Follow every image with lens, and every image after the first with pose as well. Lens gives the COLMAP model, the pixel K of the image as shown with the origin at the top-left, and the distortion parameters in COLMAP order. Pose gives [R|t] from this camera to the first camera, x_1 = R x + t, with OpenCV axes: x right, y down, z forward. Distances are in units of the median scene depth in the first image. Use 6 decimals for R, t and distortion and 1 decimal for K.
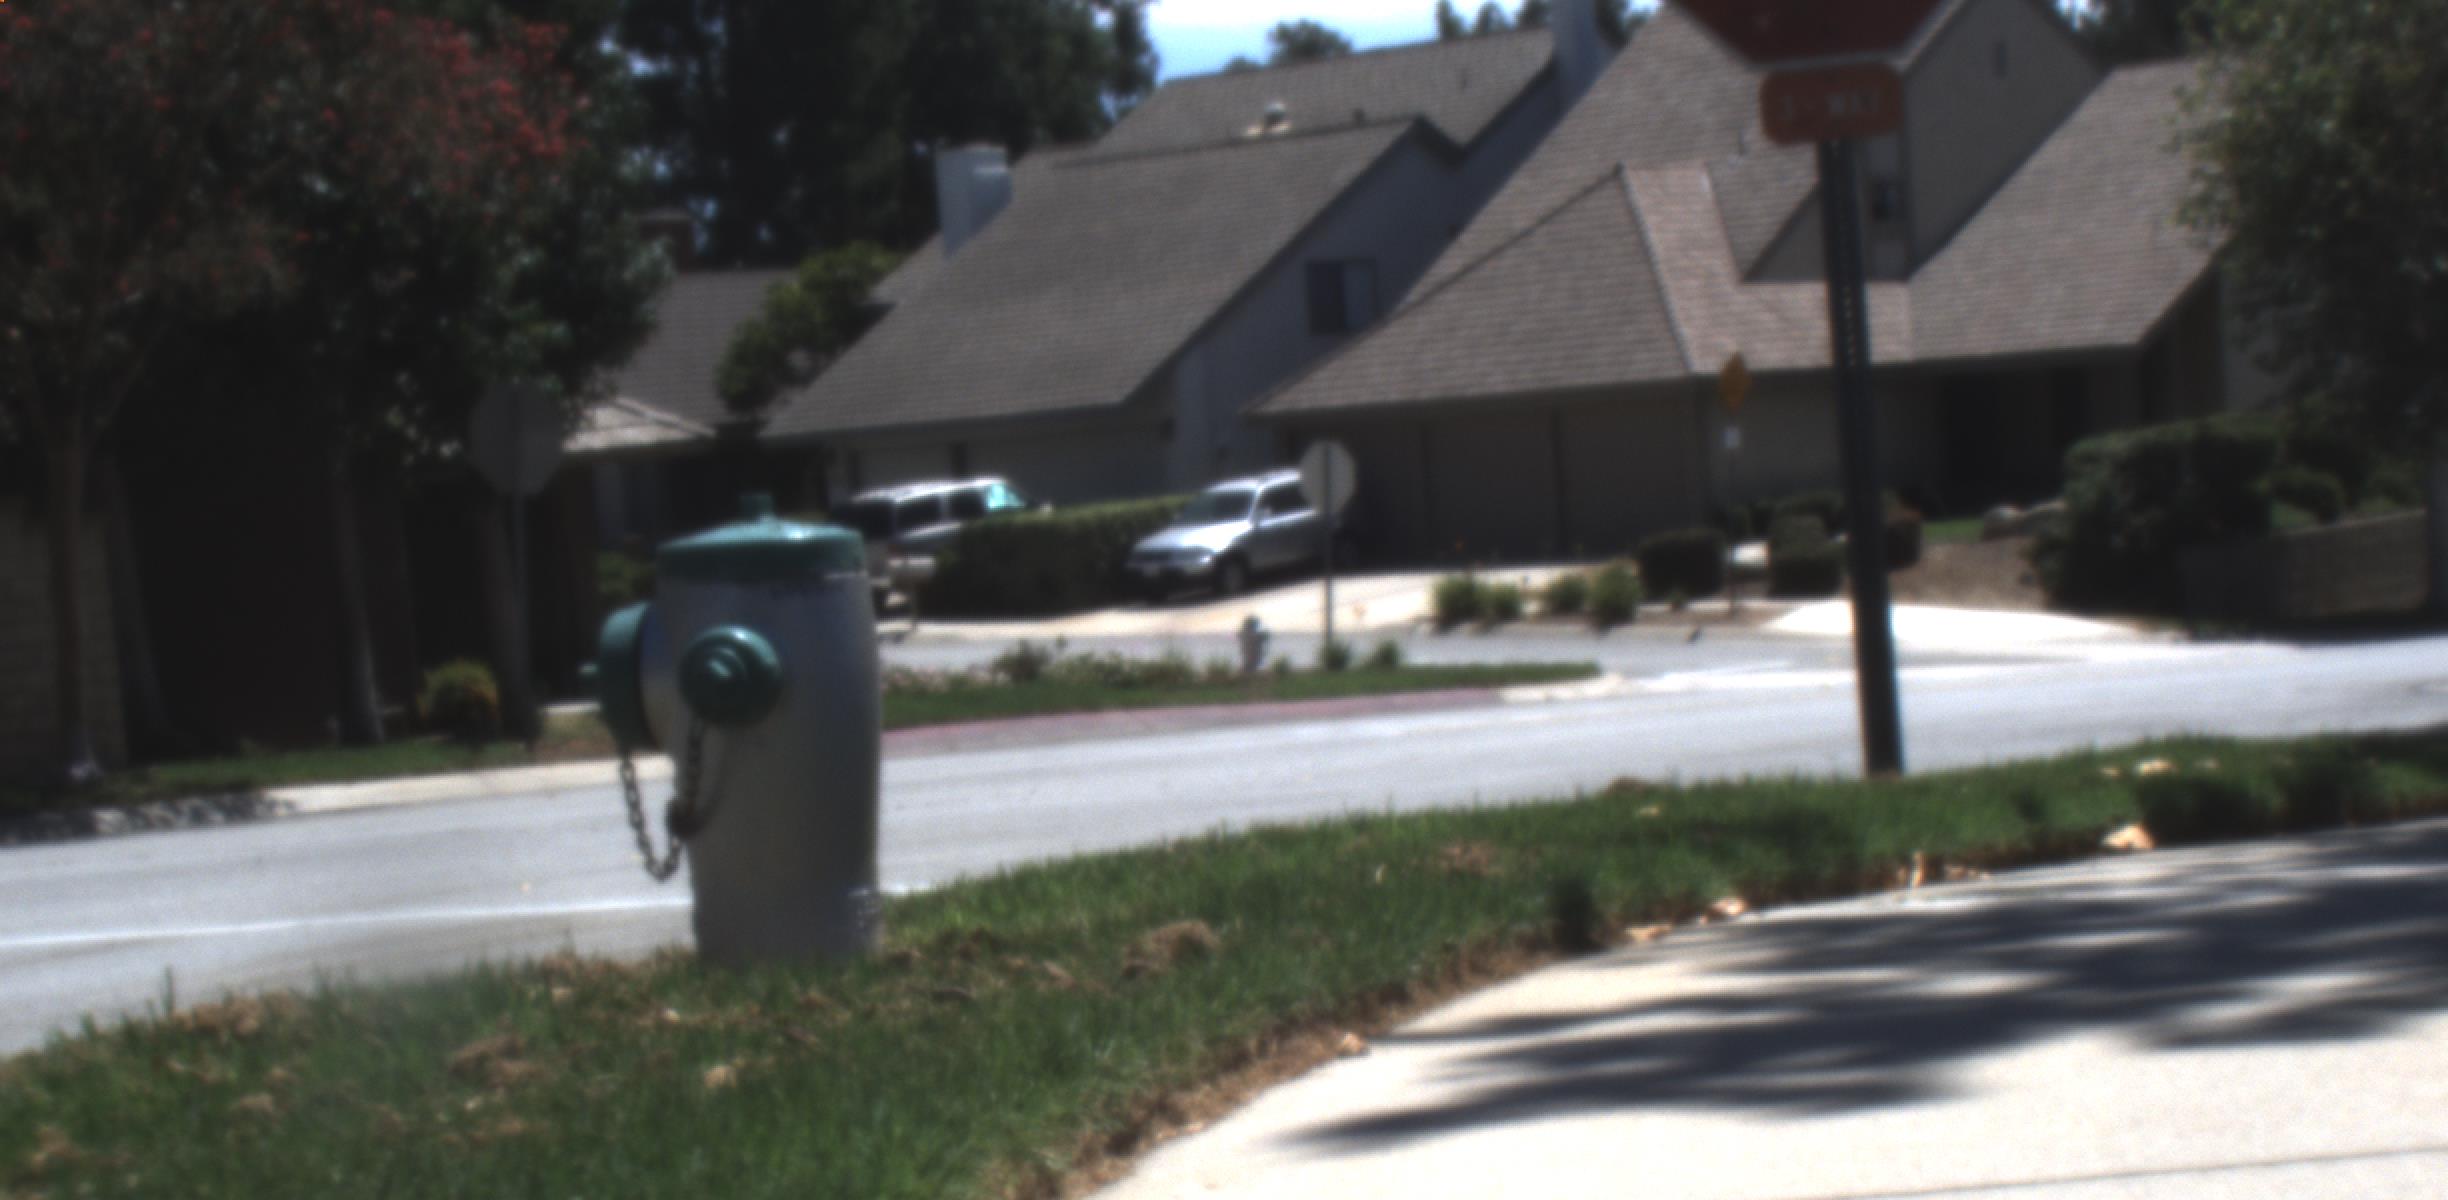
lens RADIAL K [[4830.5, 0, 1290.4], [0, 4830.5, 1023.0], [0, 0, 1]] dist [-0.179385, 0.872841]
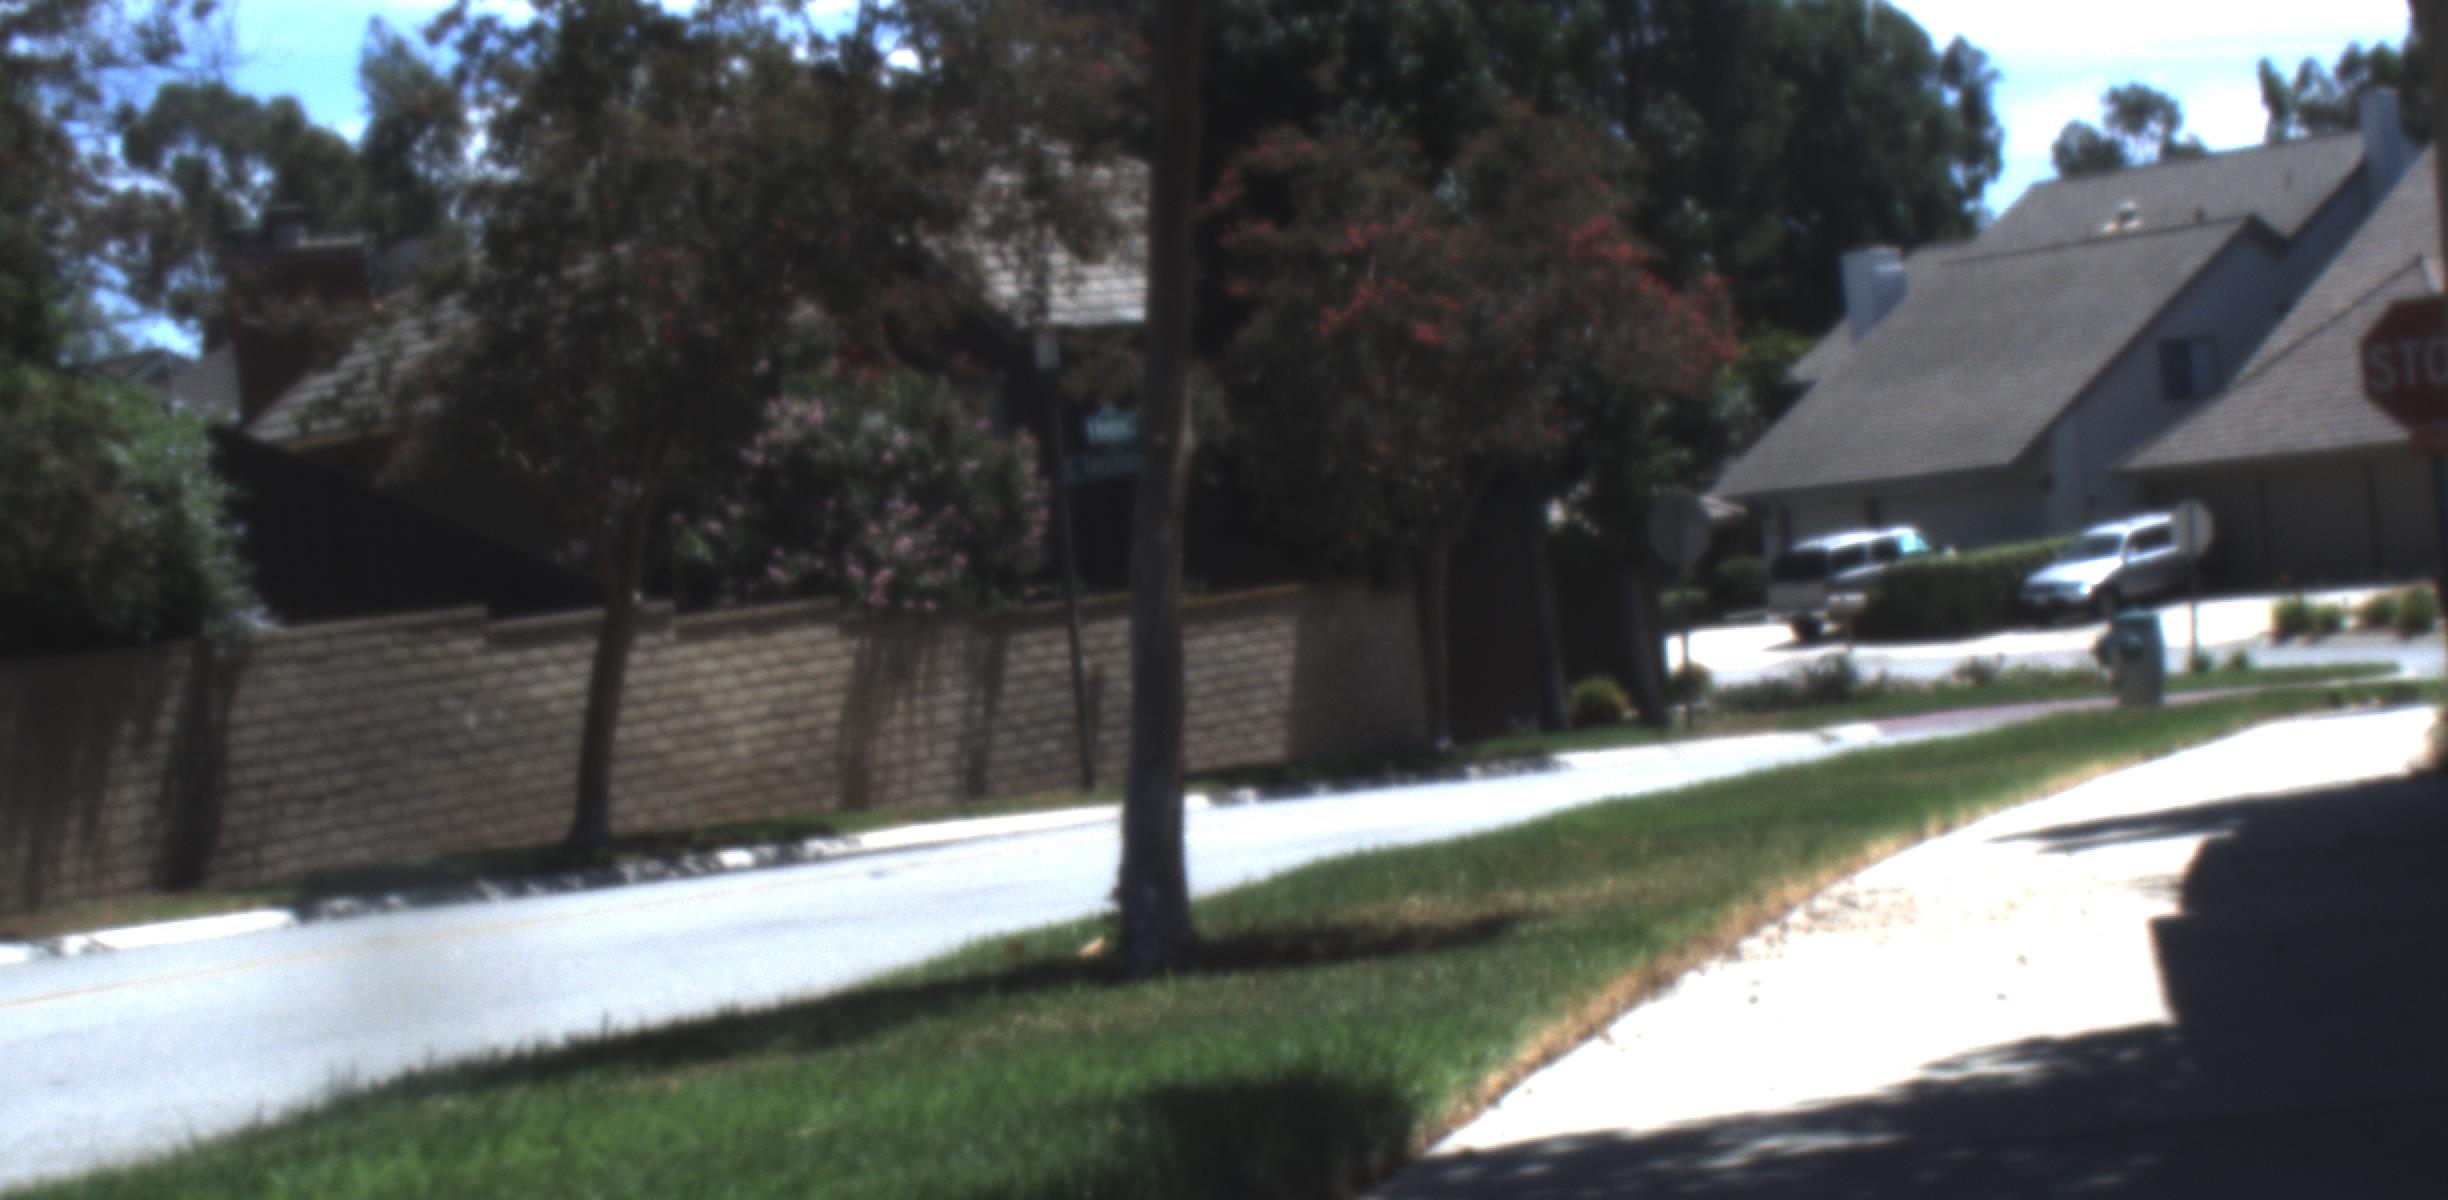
lens RADIAL K [[4830.5, 0, 1290.4], [0, 4830.5, 1023.0], [0, 0, 1]] dist [-0.179385, 0.872841]
pose [[0.985294, -0.014185, -0.170277, -0.010419], [0.013147, 0.999887, -0.007223, 0.022435], [0.170360, 0.004878, 0.985370, -0.263187]]
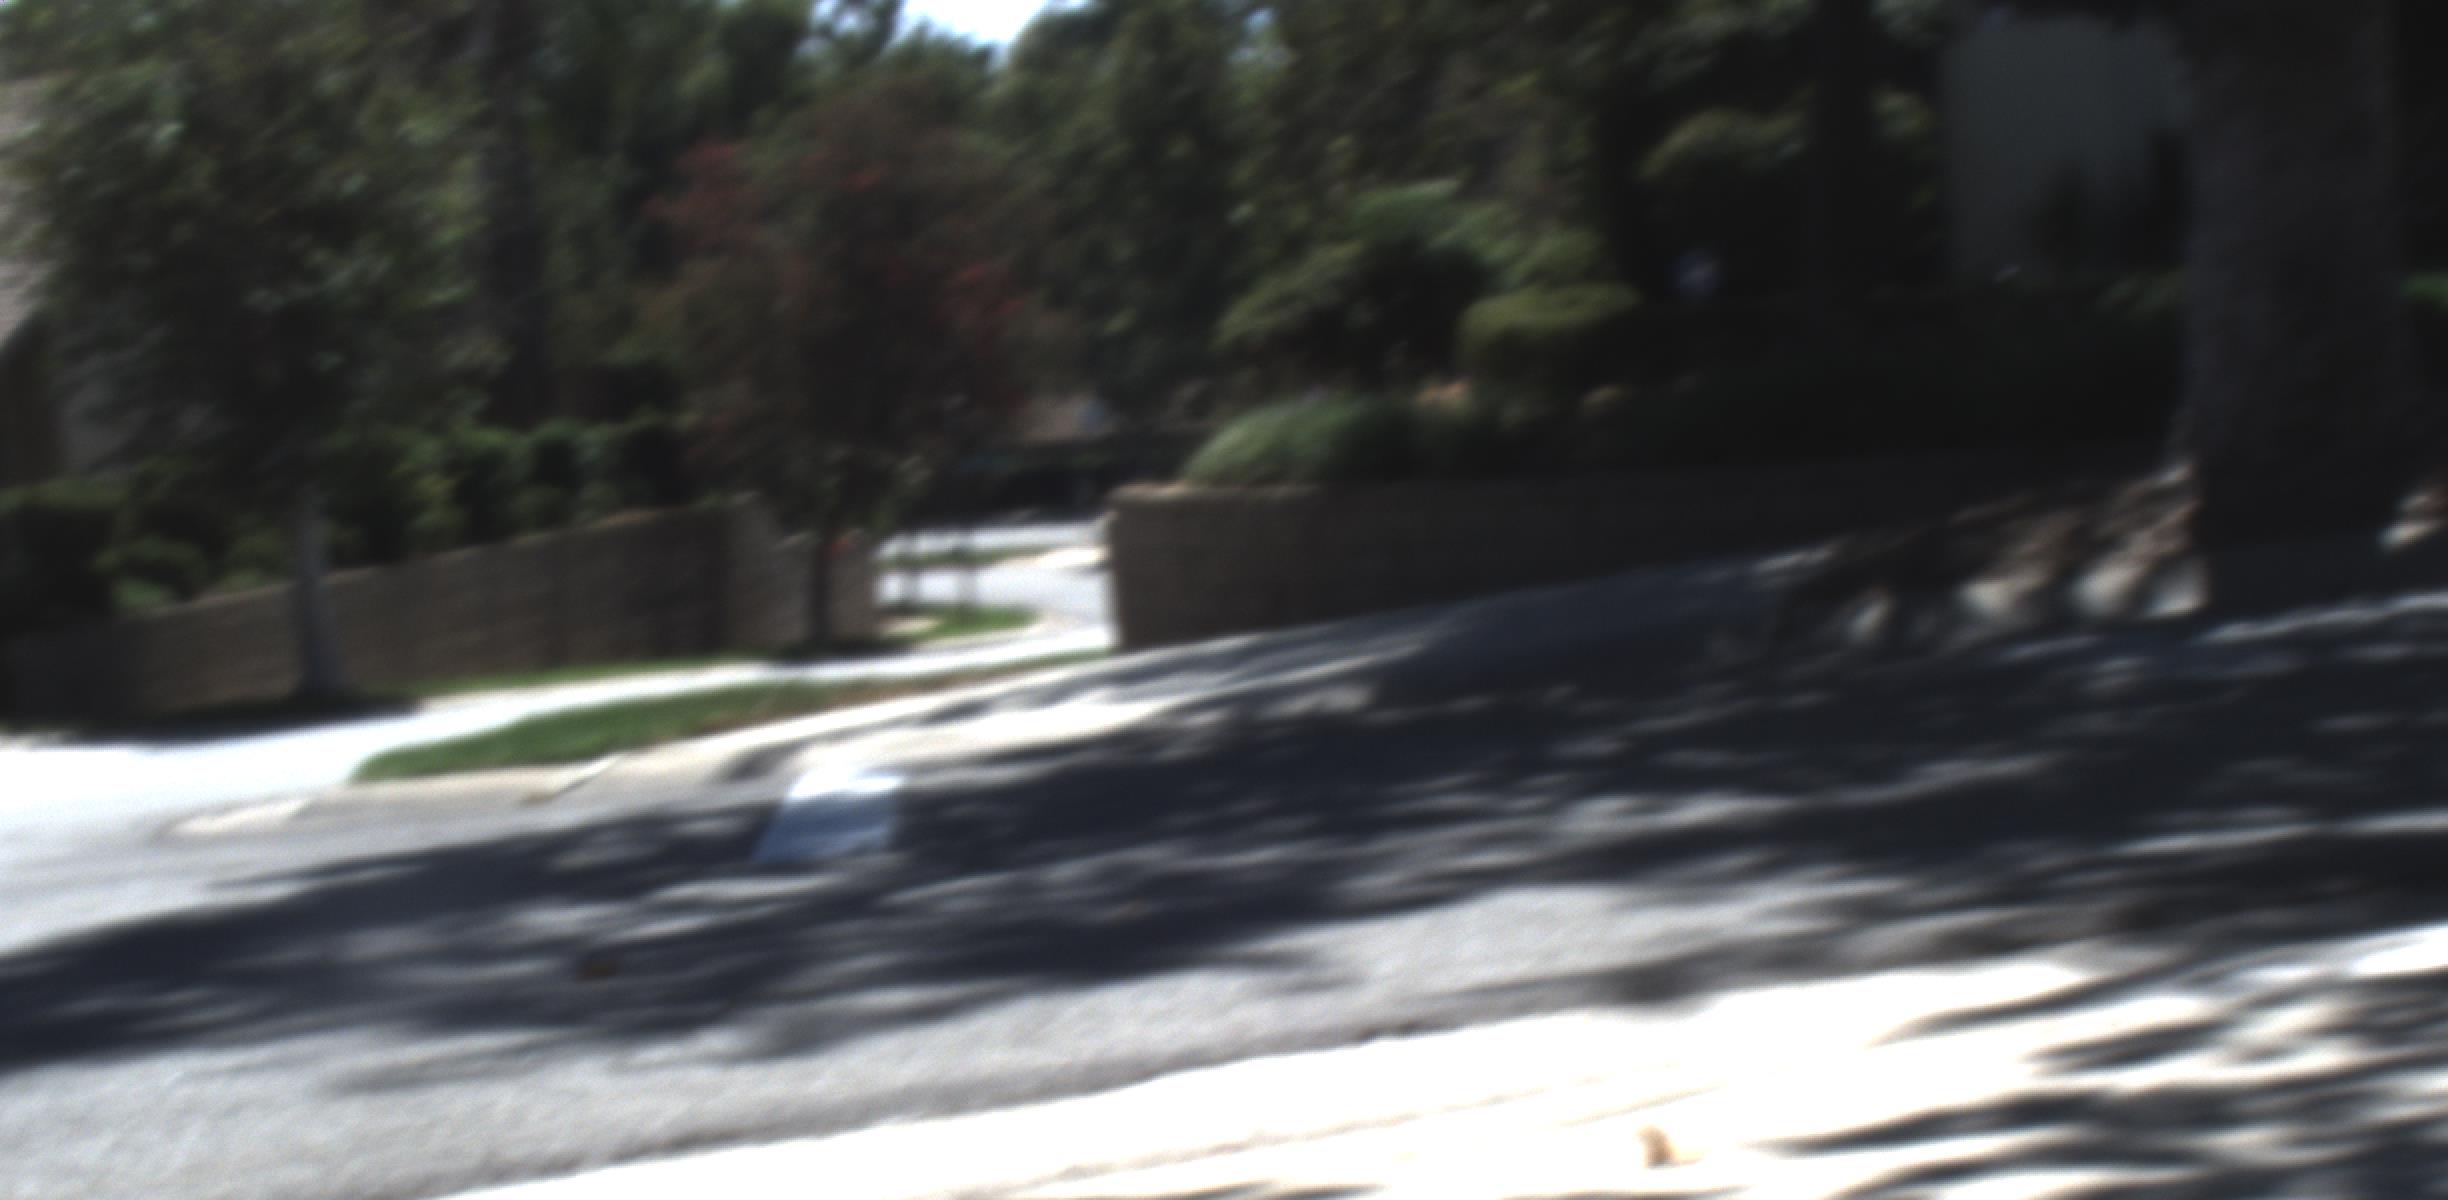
lens RADIAL K [[4830.5, 0, 1290.4], [0, 4830.5, 1023.0], [0, 0, 1]] dist [-0.179385, 0.872841]
pose [[0.912261, -0.068141, 0.403901, 0.042553], [0.075114, 0.997174, -0.001424, -0.012013], [-0.402662, 0.031638, 0.914802, 0.127509]]
